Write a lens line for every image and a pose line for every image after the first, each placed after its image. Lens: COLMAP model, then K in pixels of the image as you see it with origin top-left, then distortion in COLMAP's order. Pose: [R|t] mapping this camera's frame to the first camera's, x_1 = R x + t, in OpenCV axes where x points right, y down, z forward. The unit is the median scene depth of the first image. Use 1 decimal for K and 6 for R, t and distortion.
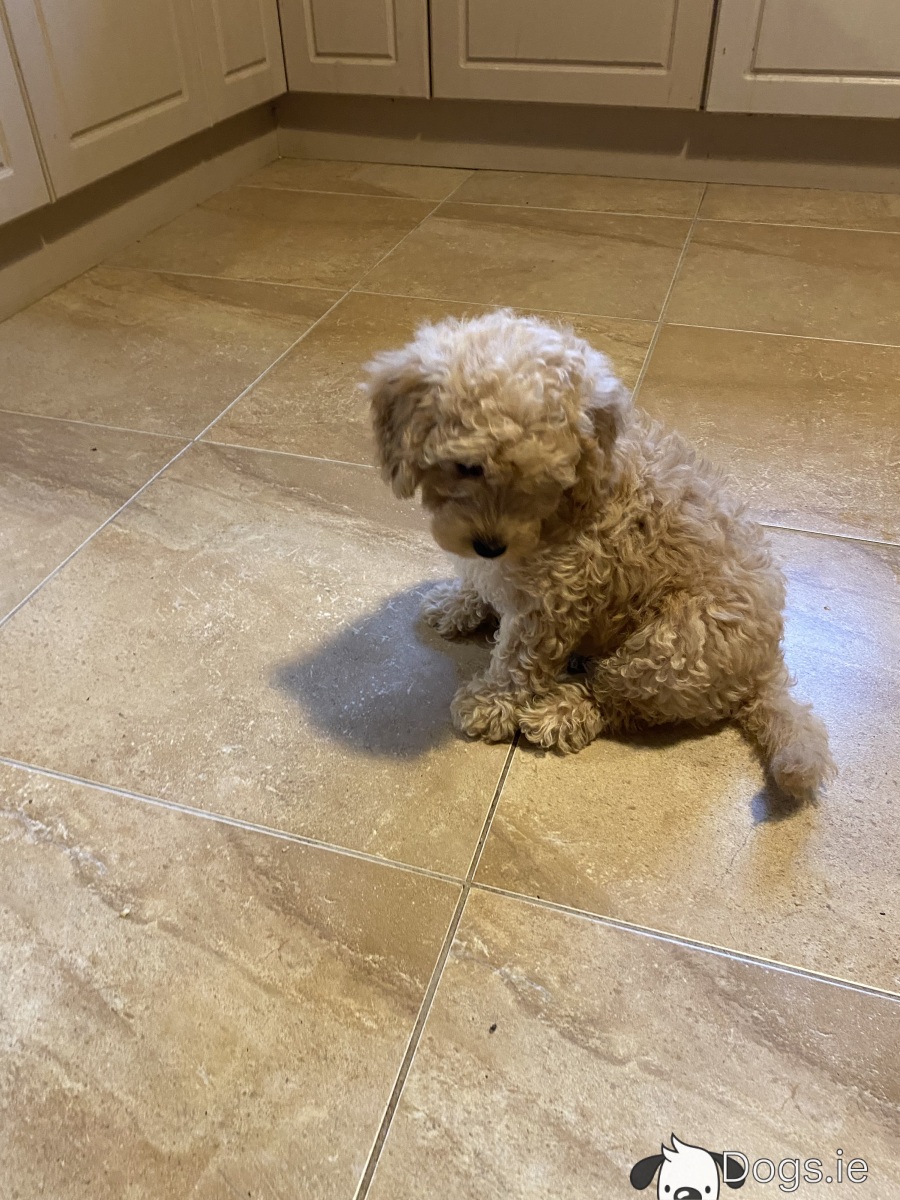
lens RADIAL K [[915.2, 0, 449.3], [0, 915.2, 597.4], [0, 0, 1]] dist [-0.005977, 0.006687]
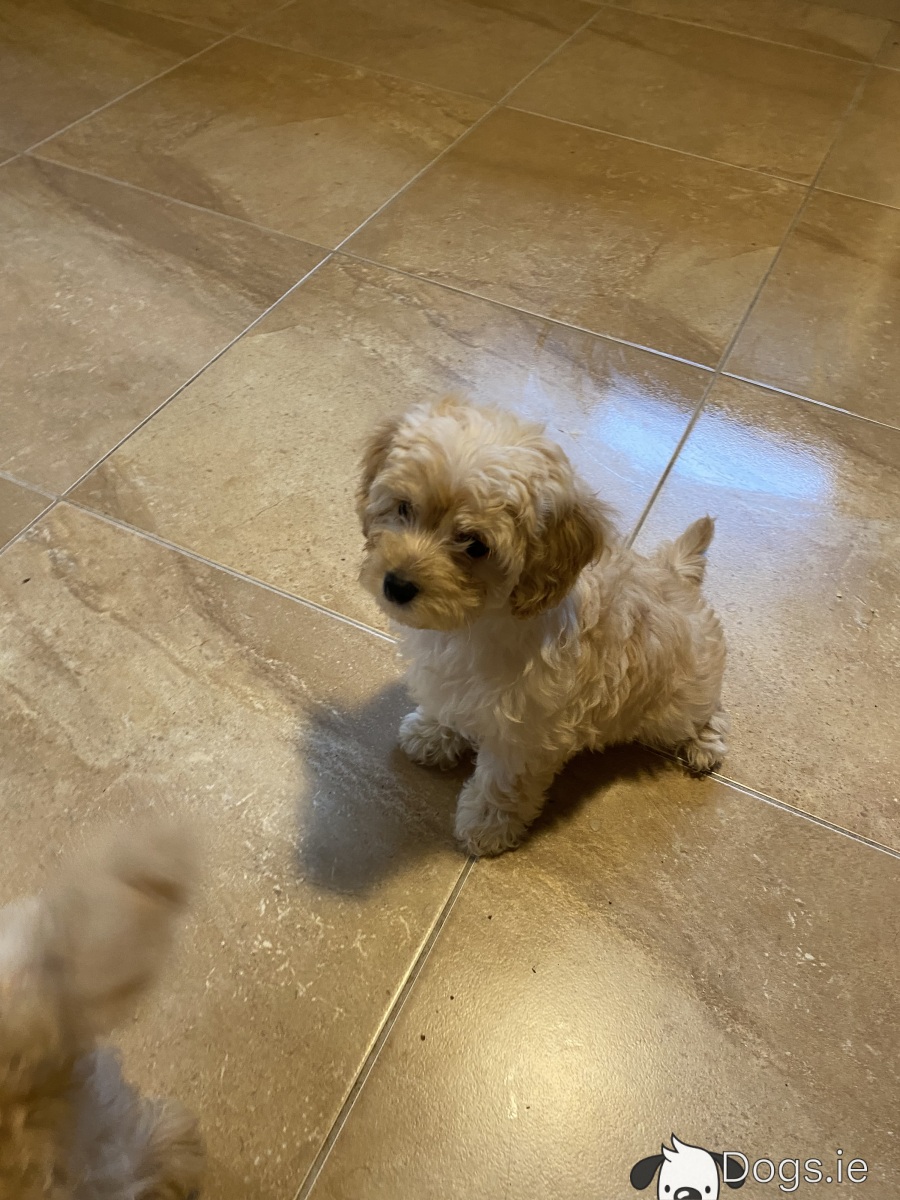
lens RADIAL K [[792.6, 0, 470.0], [0, 792.6, 675.1], [0, 0, 1]] dist [-0.004261, 0.002934]
pose [[0.988794, 0.148789, -0.012210, 0.299233], [-0.138322, 0.943857, 0.300002, 0.053958], [0.056162, -0.294951, 0.953861, -0.075441]]
